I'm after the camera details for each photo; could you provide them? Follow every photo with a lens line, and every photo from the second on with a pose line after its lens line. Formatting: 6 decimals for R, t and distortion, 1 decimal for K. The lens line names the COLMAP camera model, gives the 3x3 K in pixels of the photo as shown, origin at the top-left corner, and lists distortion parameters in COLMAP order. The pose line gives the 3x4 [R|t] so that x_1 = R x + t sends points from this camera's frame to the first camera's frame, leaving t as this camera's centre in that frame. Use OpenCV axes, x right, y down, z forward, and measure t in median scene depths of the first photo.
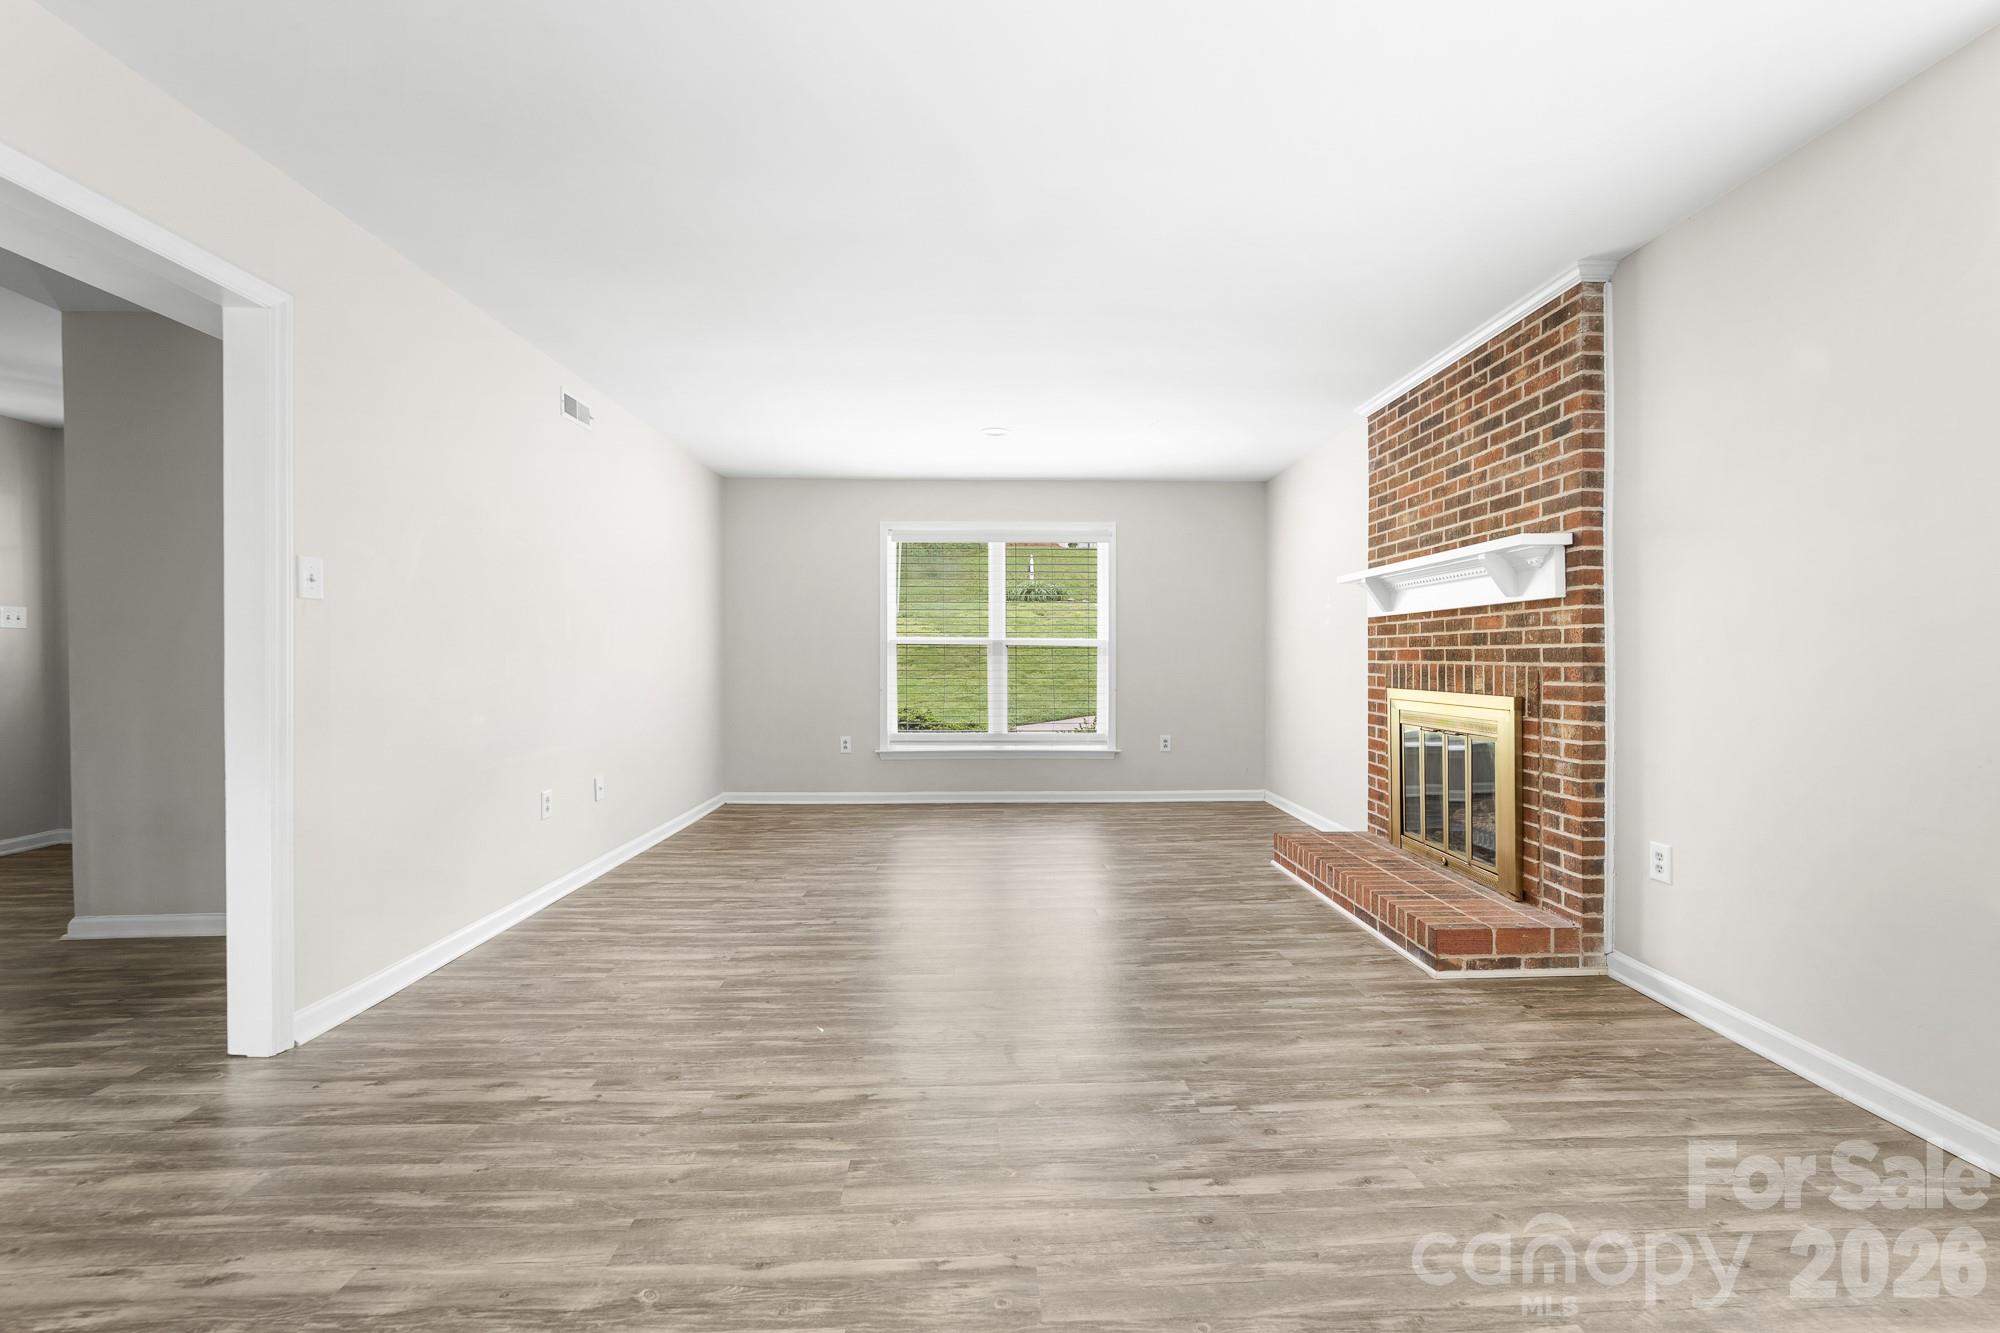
lens RADIAL K [[795.9, 0, 992.0], [0, 795.9, 664.4], [0, 0, 1]] dist [-0.010864, 0.003947]
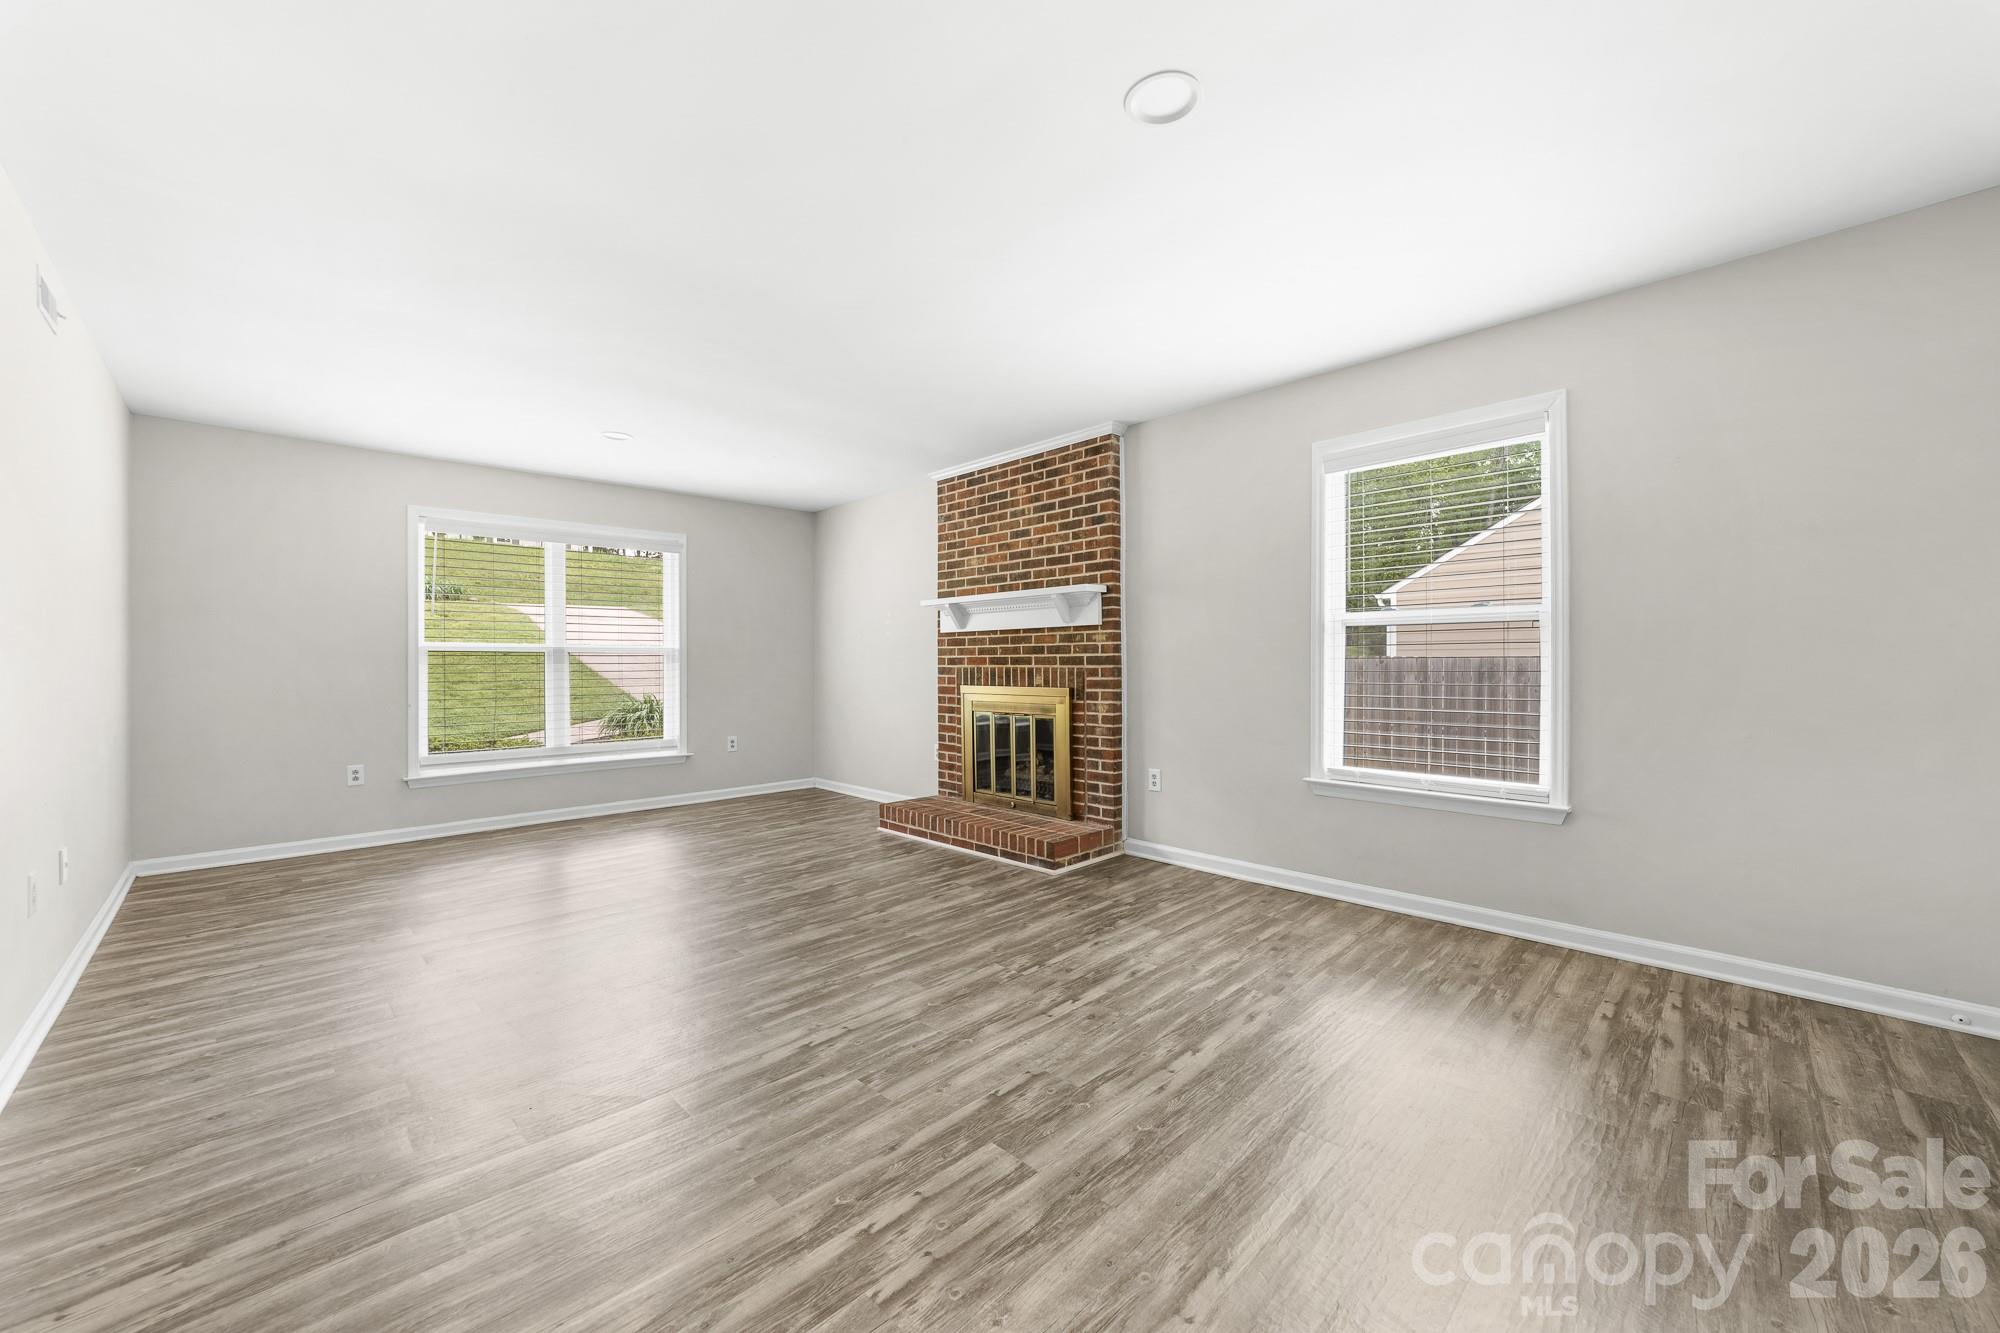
lens RADIAL K [[779.7, 0, 975.1], [0, 779.7, 663.9], [0, 0, 1]] dist [-0.005488, 0.003580]
pose [[0.744664, -0.007248, 0.667400, -0.504802], [0.013074, 0.999908, -0.003729, -0.002282], [-0.667311, 0.011502, 0.744690, -0.009096]]
